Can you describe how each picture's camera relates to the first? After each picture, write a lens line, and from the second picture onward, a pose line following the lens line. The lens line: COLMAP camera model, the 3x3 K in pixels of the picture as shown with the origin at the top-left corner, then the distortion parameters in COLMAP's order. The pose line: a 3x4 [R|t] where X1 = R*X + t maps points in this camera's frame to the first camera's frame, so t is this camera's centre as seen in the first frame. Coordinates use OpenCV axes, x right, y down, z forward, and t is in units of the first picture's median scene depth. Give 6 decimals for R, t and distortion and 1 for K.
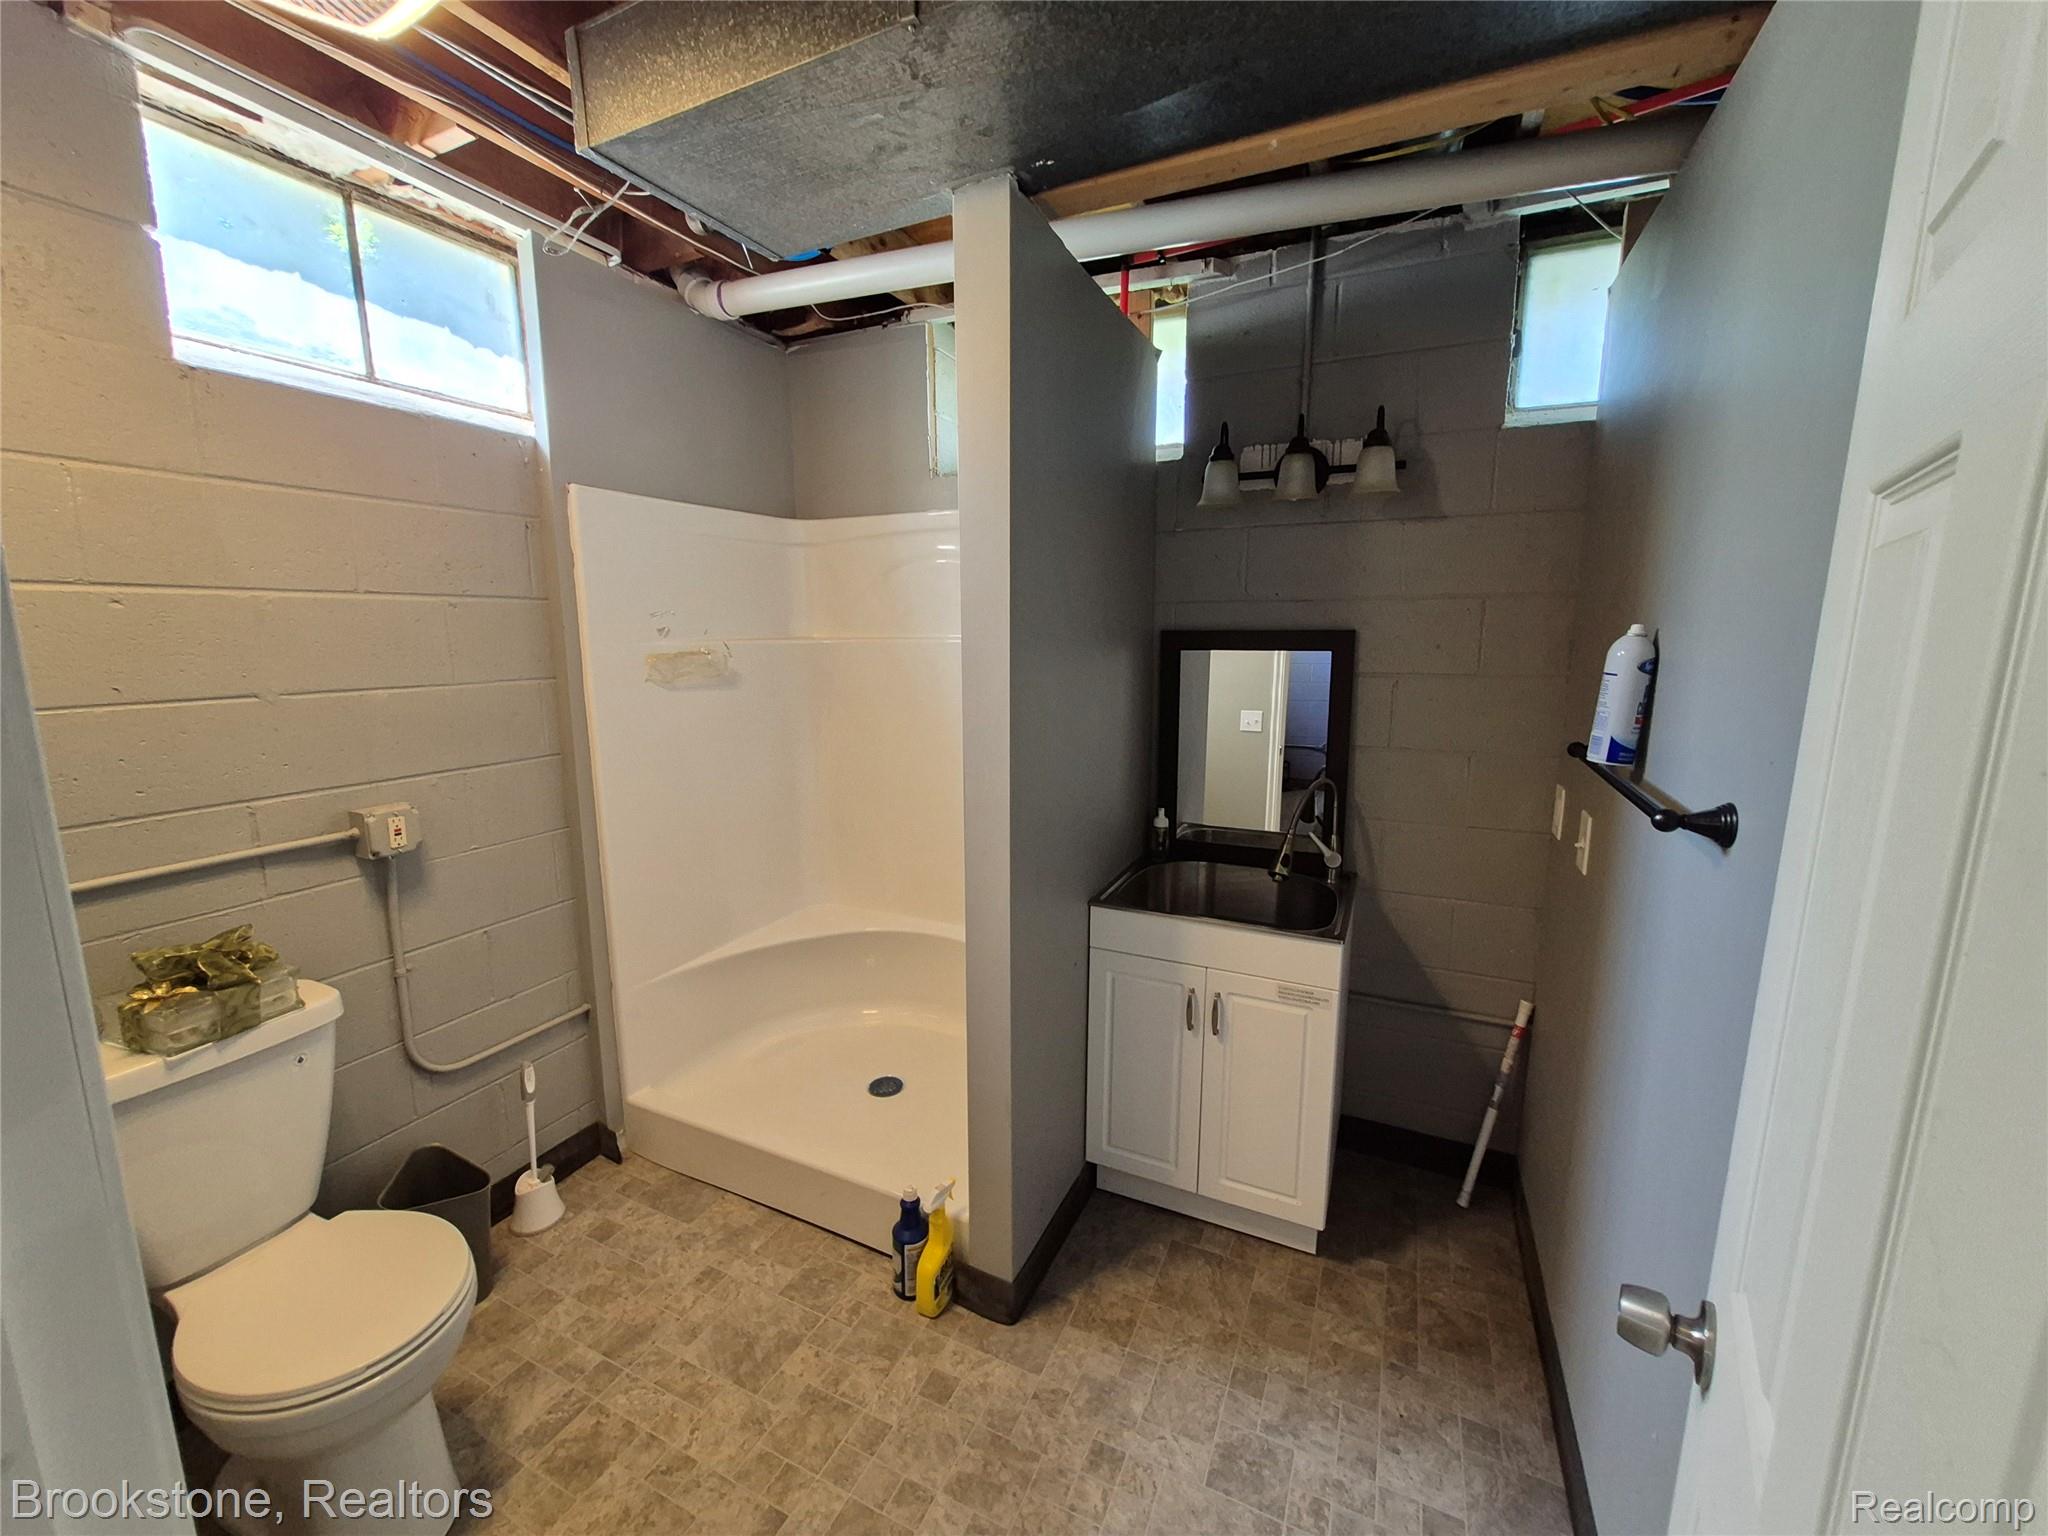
lens RADIAL K [[805.8, 0, 1034.3], [0, 805.8, 755.5], [0, 0, 1]] dist [-0.007721, 0.000020]
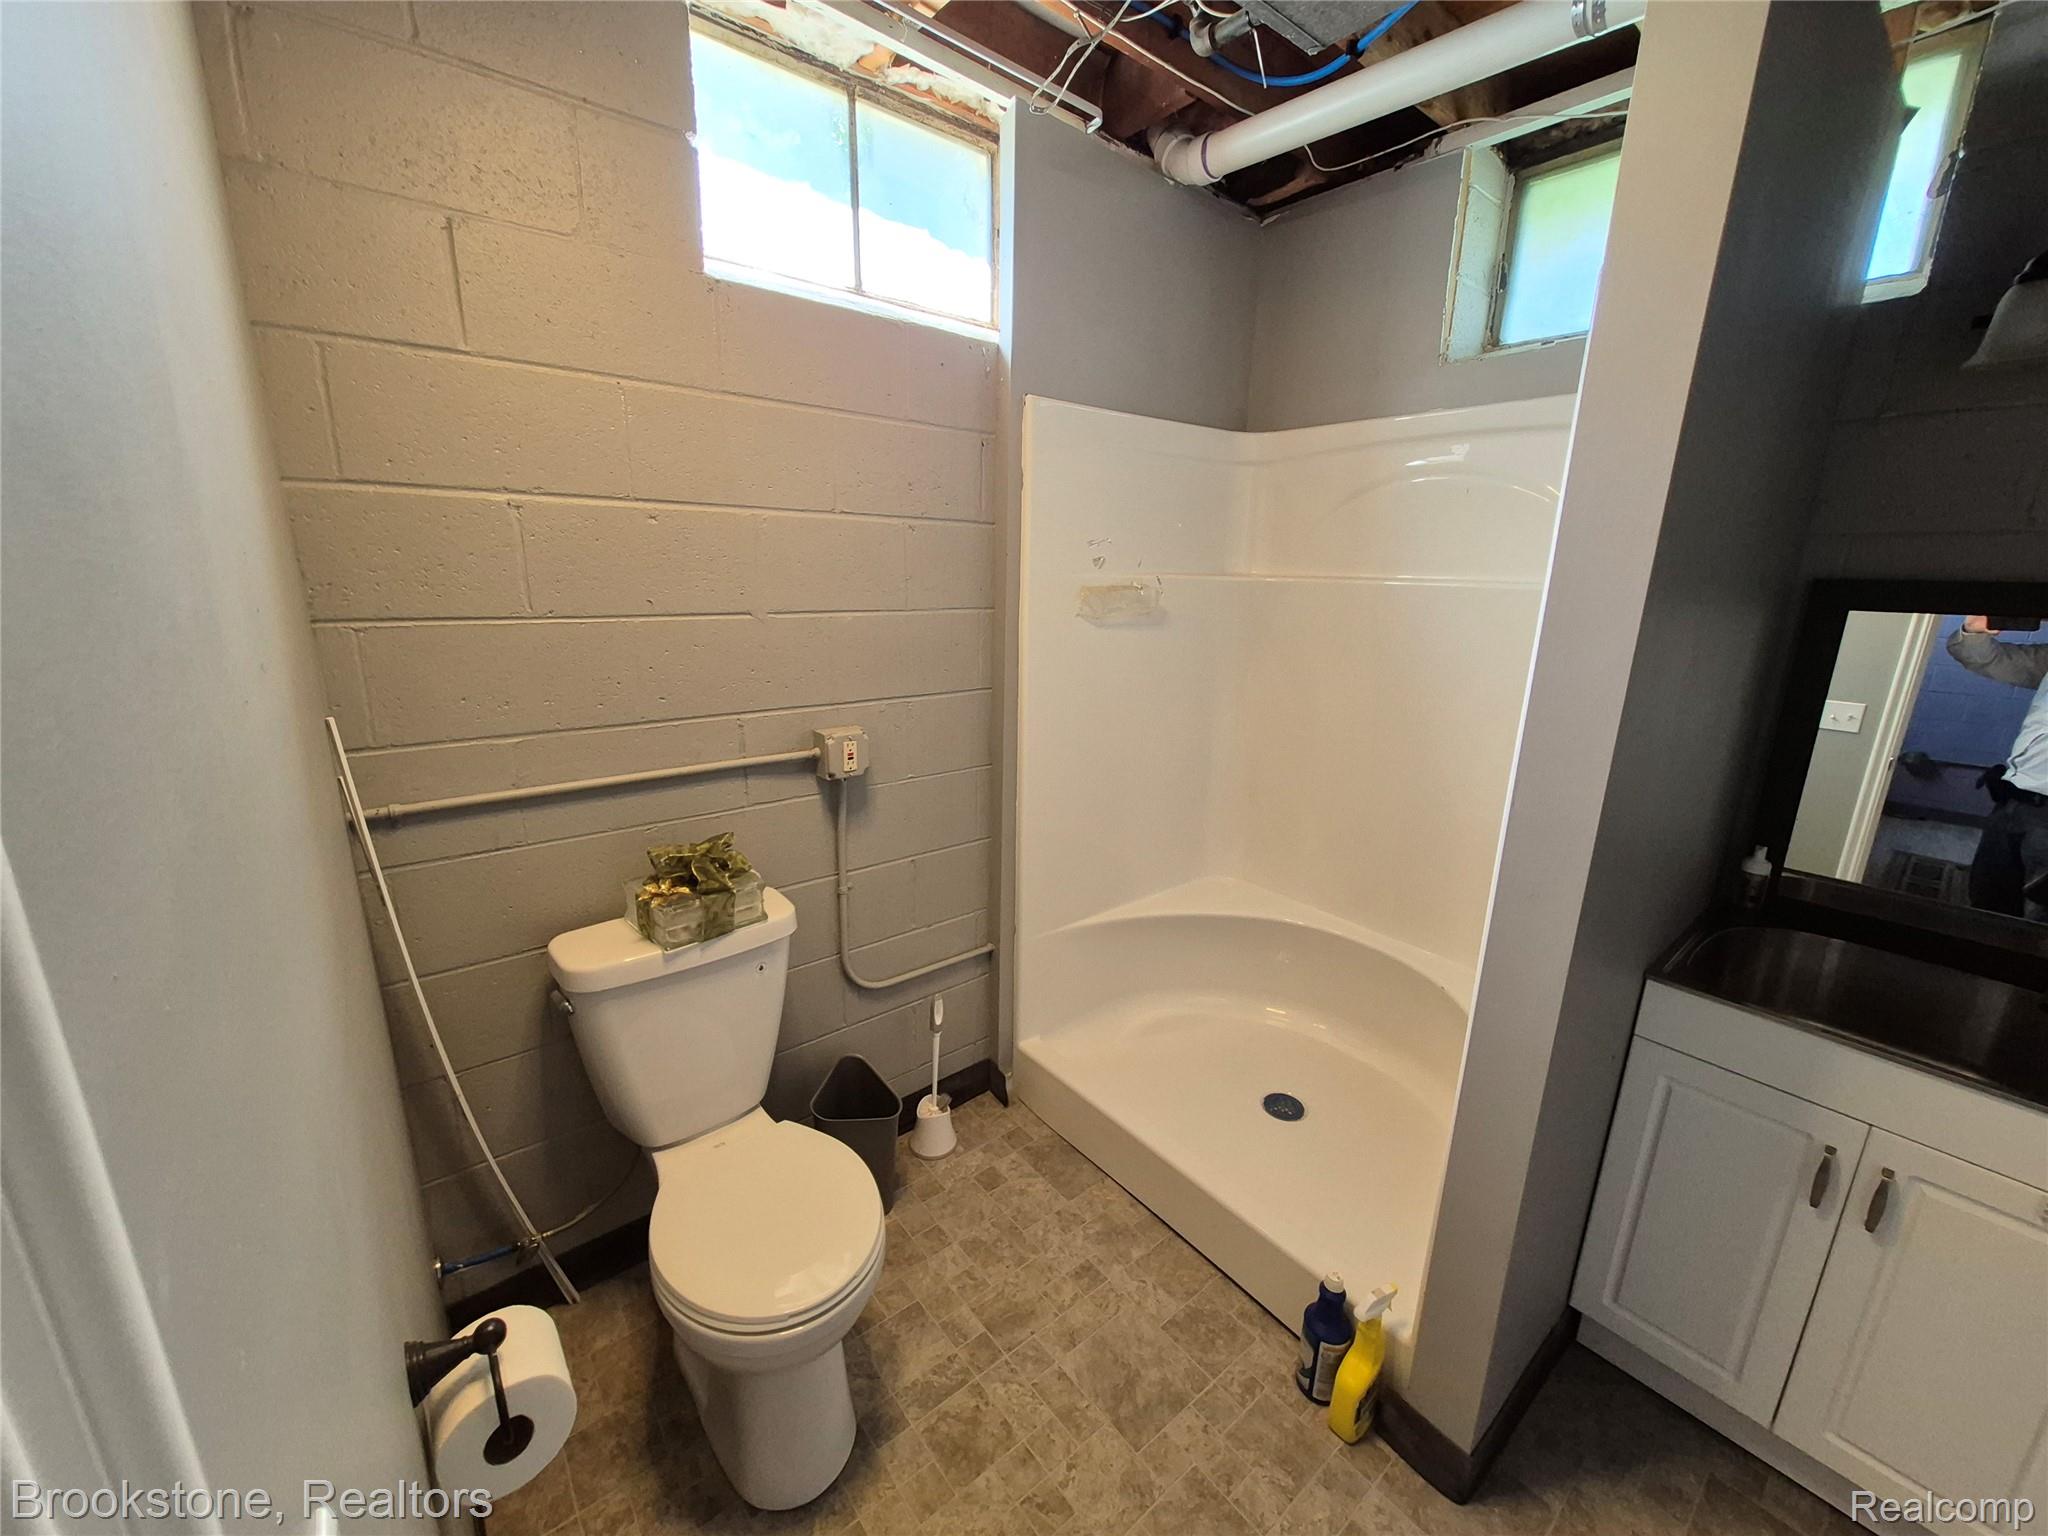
lens RADIAL K [[805.8, 0, 1025.9], [0, 805.8, 771.7], [0, 0, 1]] dist [-0.007721, 0.000020]
pose [[0.894174, 0.132135, -0.427777, -0.146517], [-0.092425, 0.989355, 0.112406, -0.017915], [0.438076, -0.060973, 0.896868, 0.170310]]
